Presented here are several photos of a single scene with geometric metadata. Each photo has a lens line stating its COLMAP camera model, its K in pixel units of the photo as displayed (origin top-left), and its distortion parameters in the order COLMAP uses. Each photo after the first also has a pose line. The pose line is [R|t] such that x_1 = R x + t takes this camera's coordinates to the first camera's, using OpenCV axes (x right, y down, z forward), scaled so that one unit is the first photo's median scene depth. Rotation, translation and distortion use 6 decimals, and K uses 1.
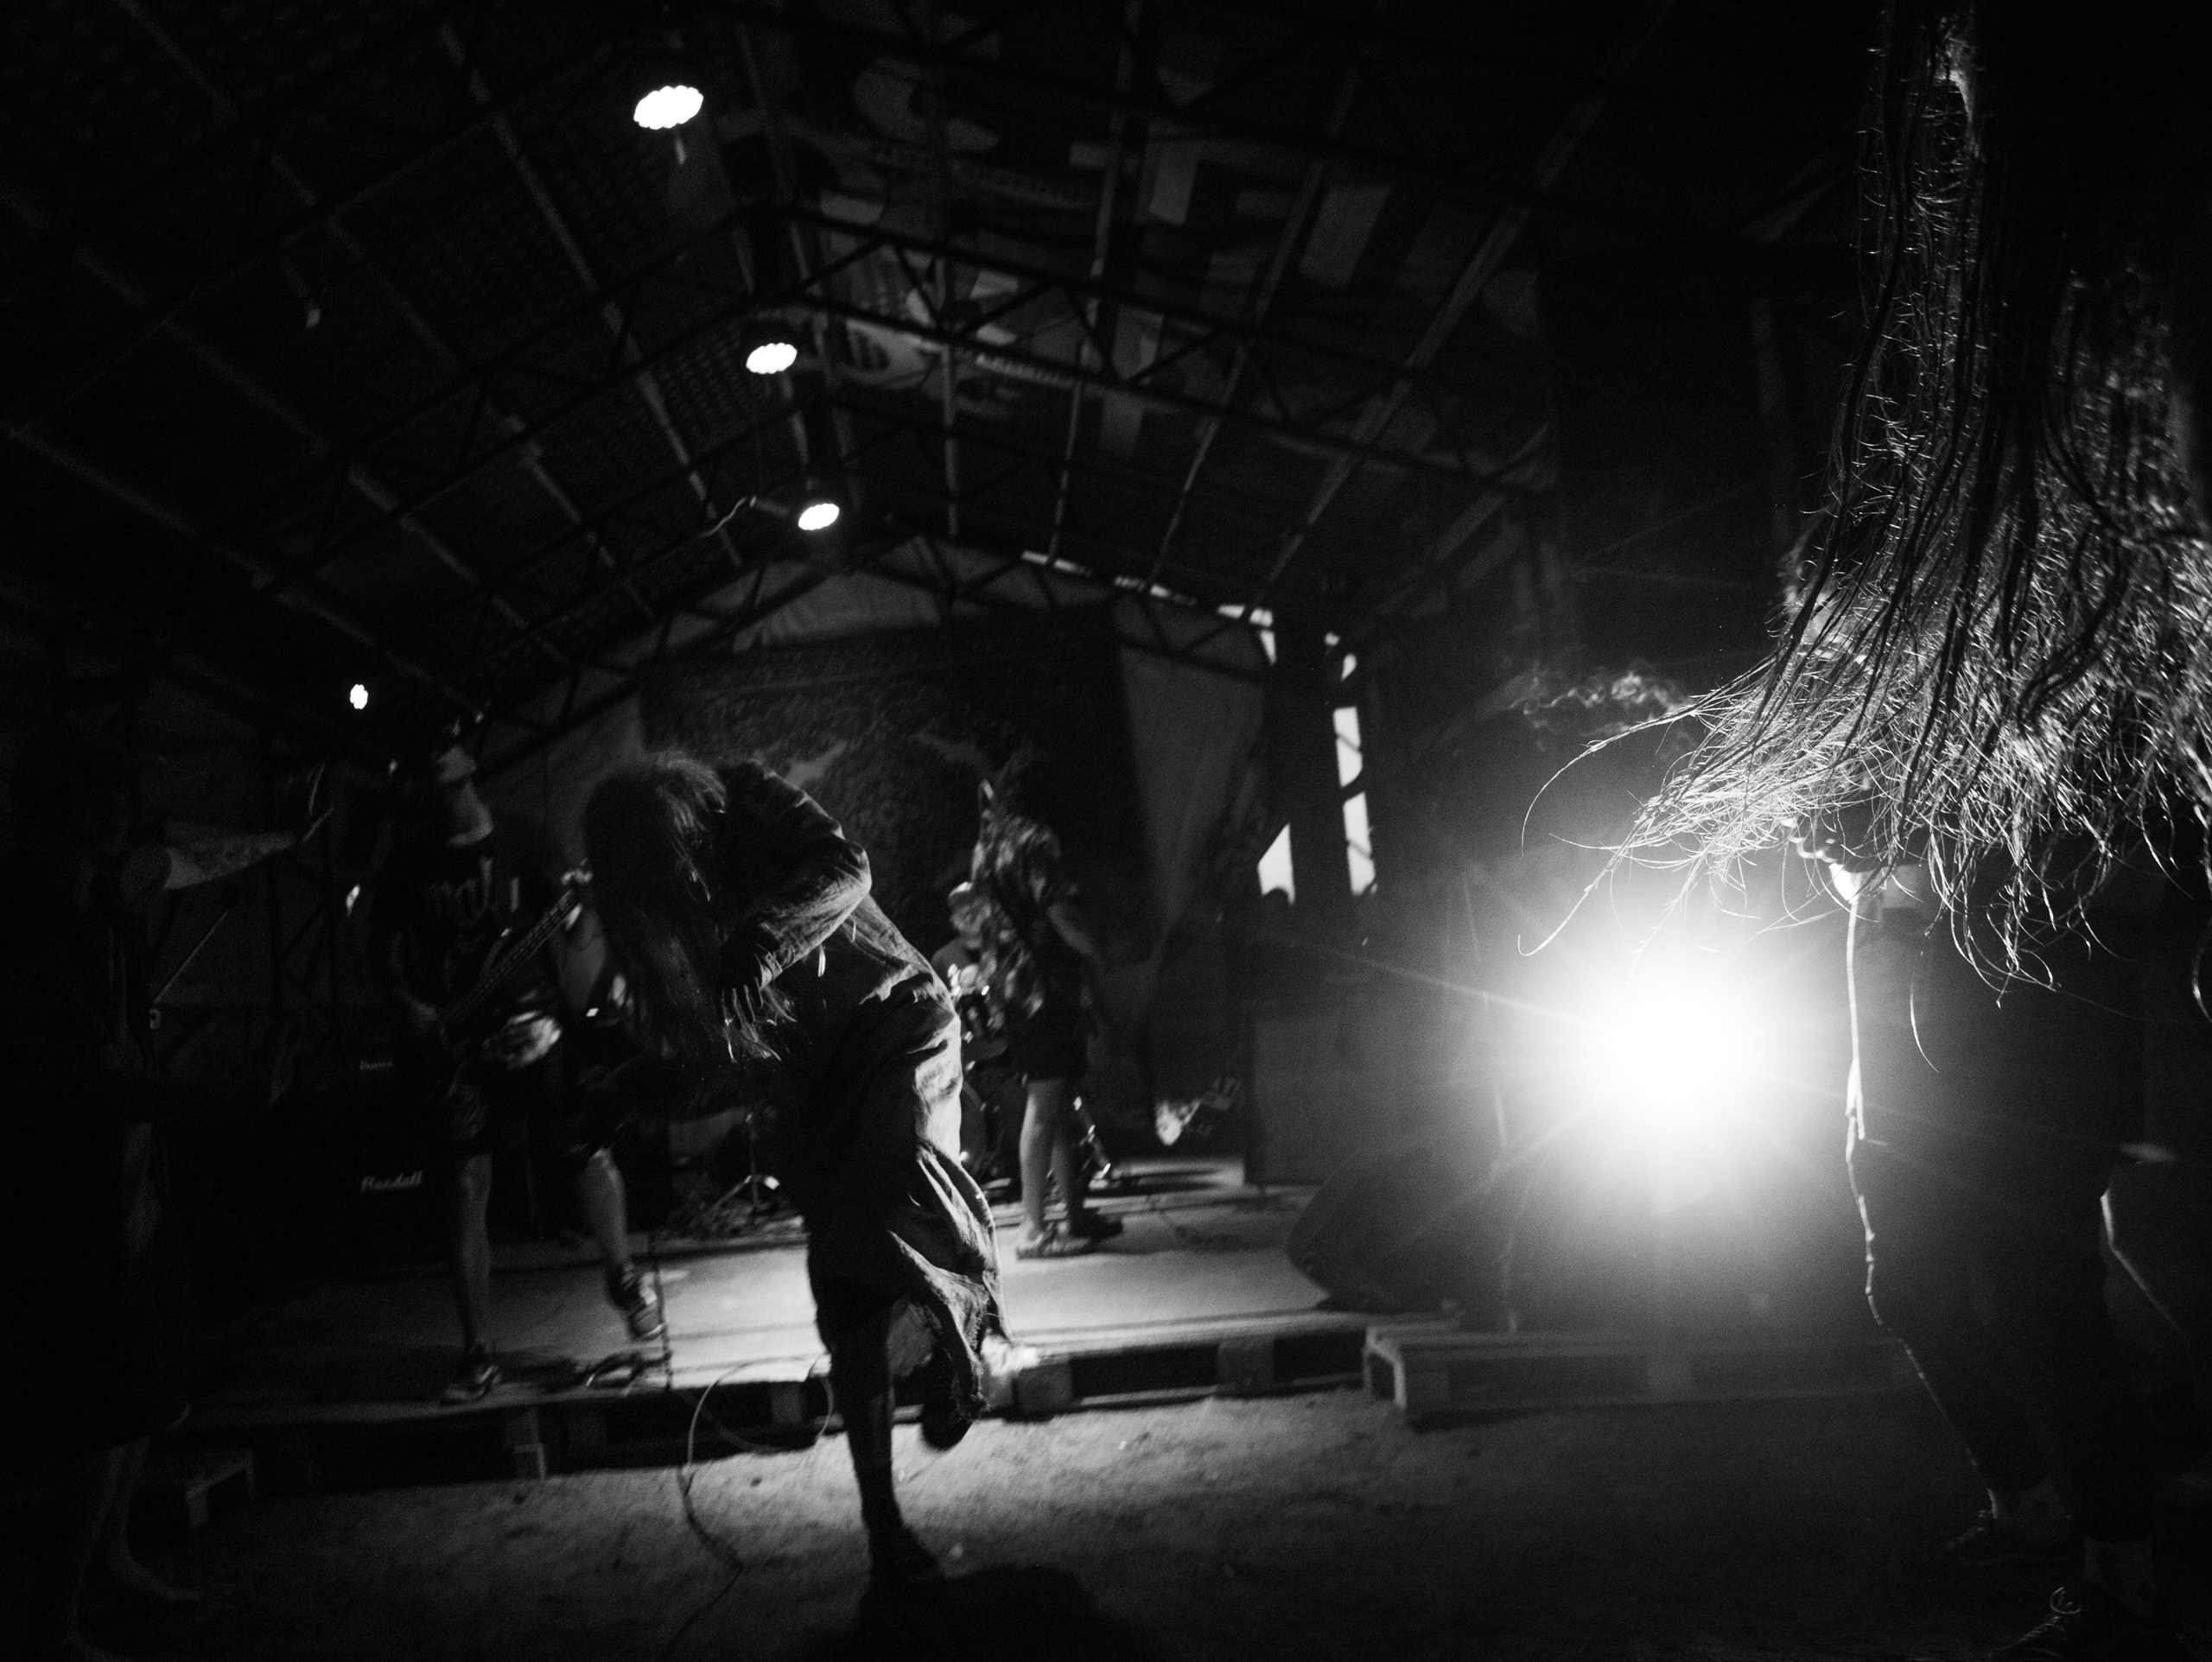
lens RADIAL K [[1708.1, 0, 1114.3], [0, 1708.1, 845.1], [0, 0, 1]] dist [0.011039, 0.000371]
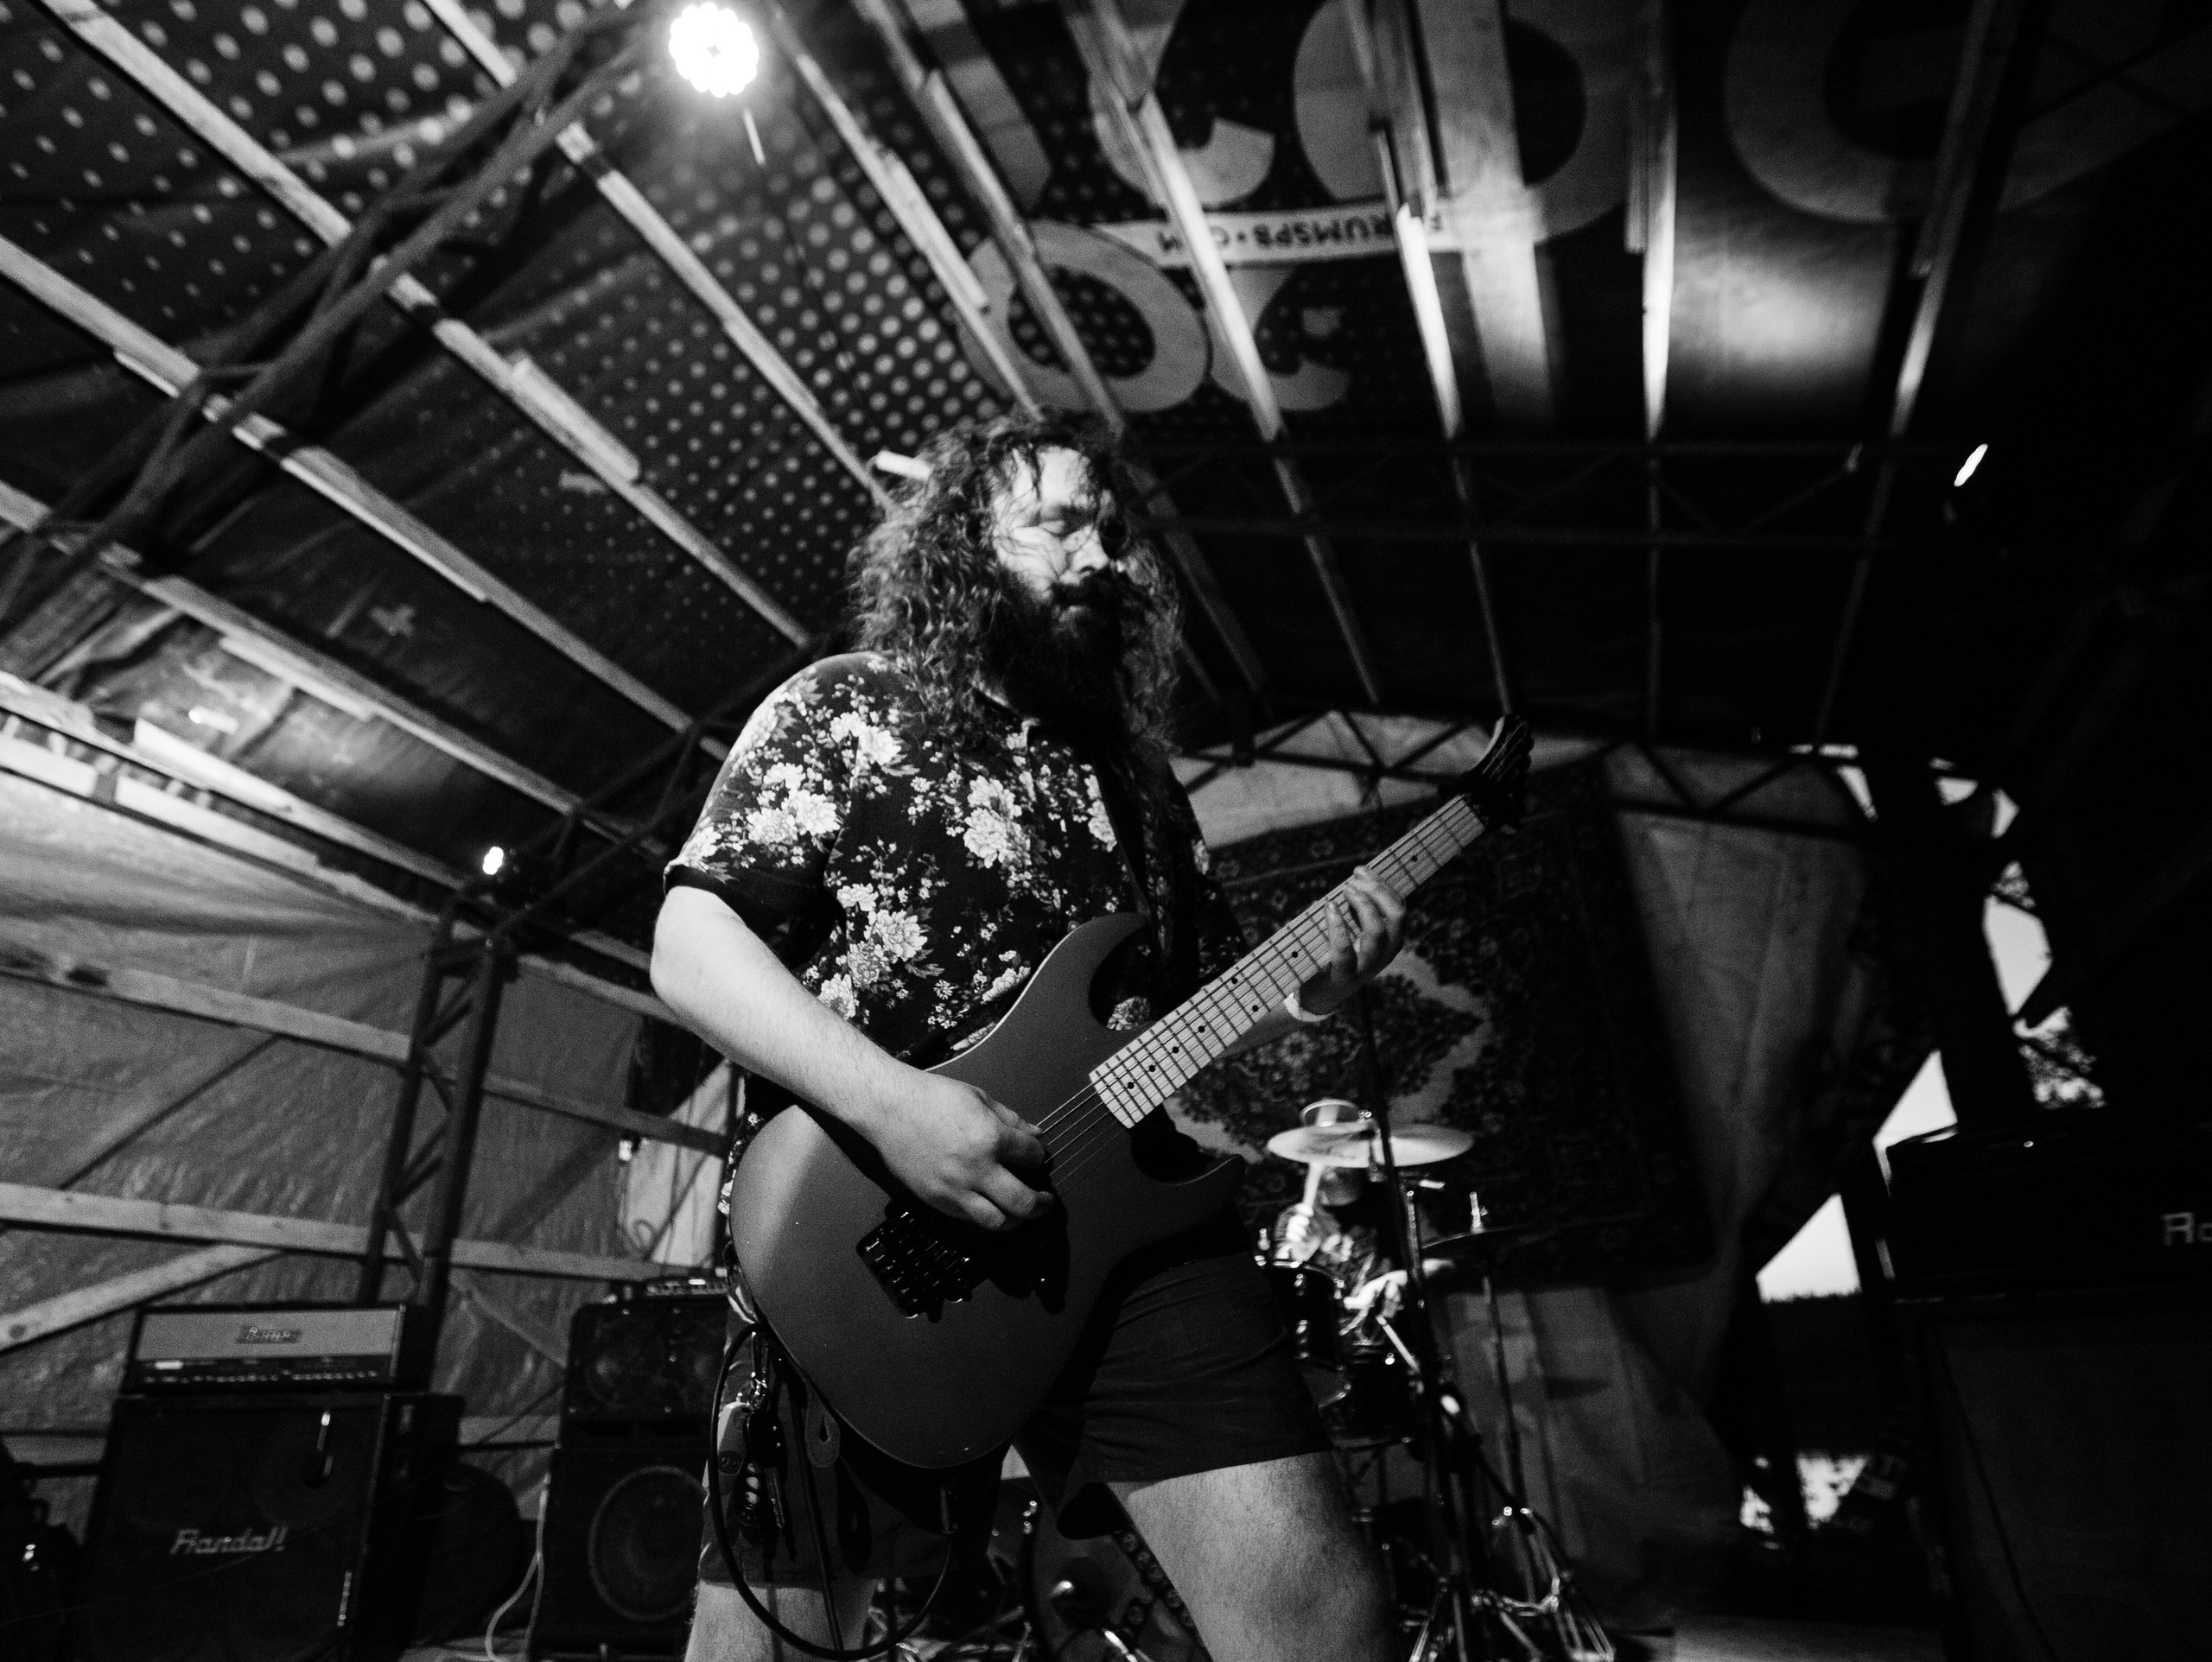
lens RADIAL K [[1319.0, 0, 1096.0], [0, 1319.0, 909.0], [0, 0, 1]] dist [-0.002011, 0.000719]
pose [[0.891720, -0.118912, -0.436688, 0.045213], [0.004801, 0.967299, -0.253594, 0.064579], [0.452563, 0.224038, 0.863130, 0.437451]]
